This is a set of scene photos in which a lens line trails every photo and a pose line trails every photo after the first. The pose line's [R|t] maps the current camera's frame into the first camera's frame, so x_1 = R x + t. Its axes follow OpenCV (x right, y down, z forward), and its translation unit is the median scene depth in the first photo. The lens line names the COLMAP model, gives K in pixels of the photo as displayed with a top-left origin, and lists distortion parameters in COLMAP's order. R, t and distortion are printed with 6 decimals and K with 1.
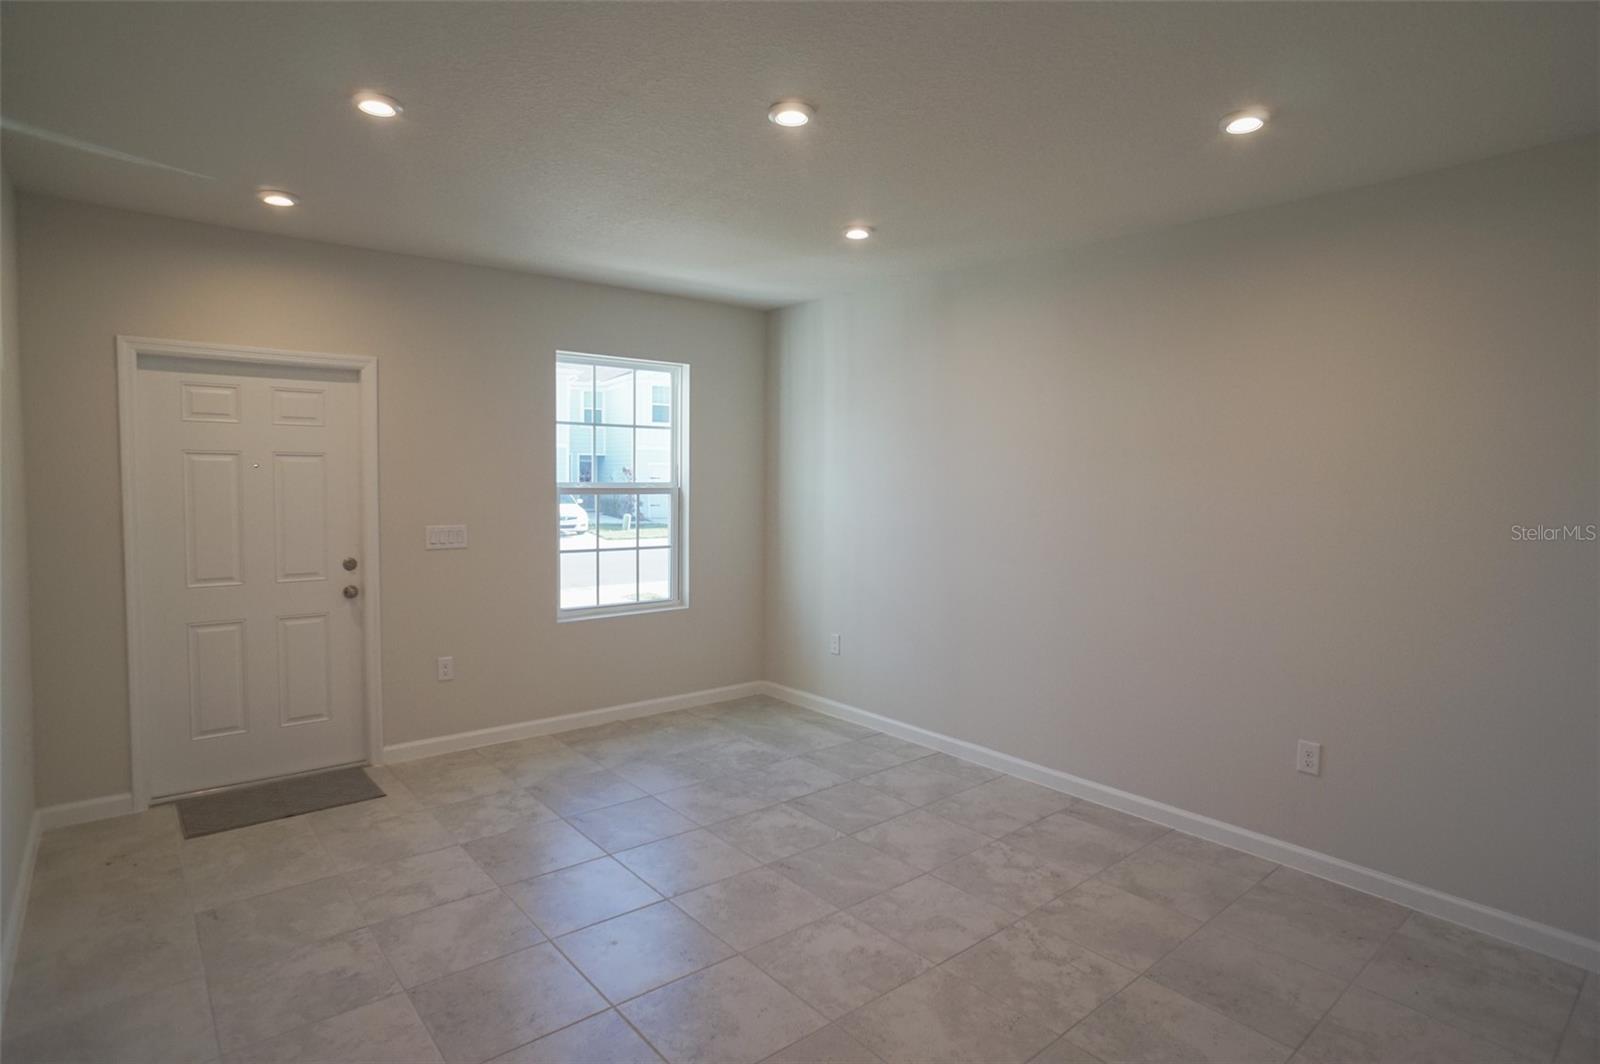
lens RADIAL K [[864.1, 0, 794.2], [0, 864.1, 540.6], [0, 0, 1]] dist [-0.011882, 0.014078]
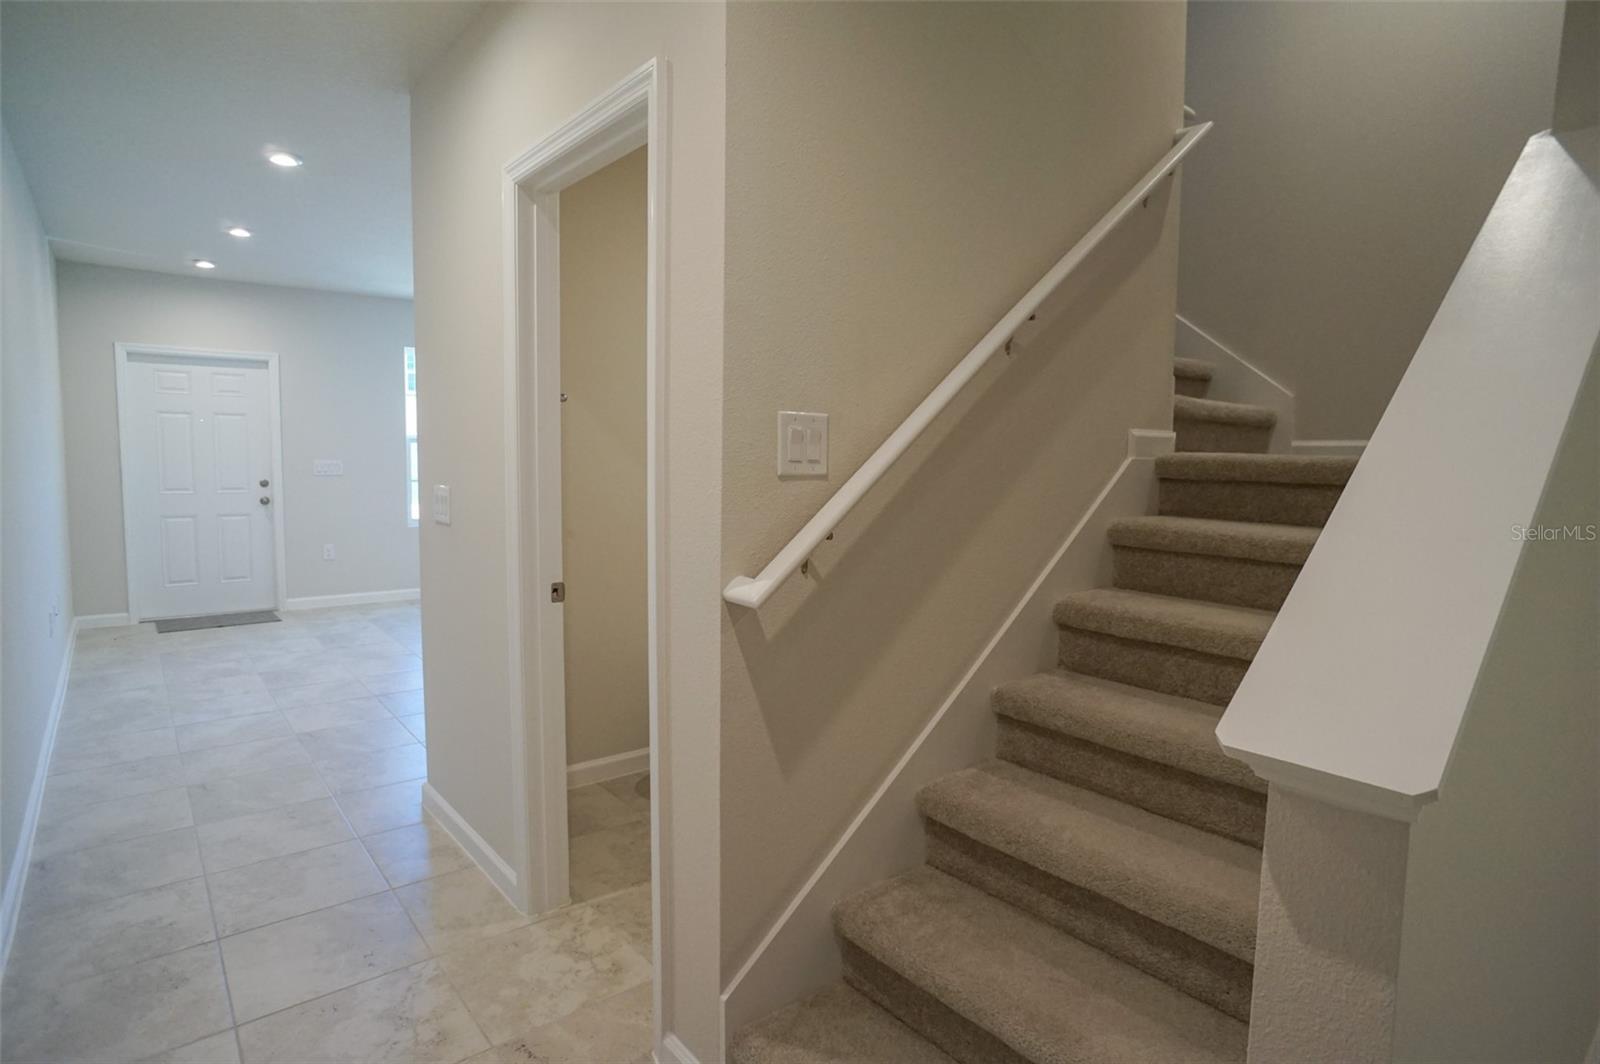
lens RADIAL K [[864.1, 0, 799.1], [0, 864.1, 540.8], [0, 0, 1]] dist [-0.011882, 0.014078]
pose [[0.999699, 0.008598, -0.022977, 0.551483], [-0.007972, 0.999598, 0.027221, 0.088569], [0.023202, -0.027030, 0.999365, -0.618566]]
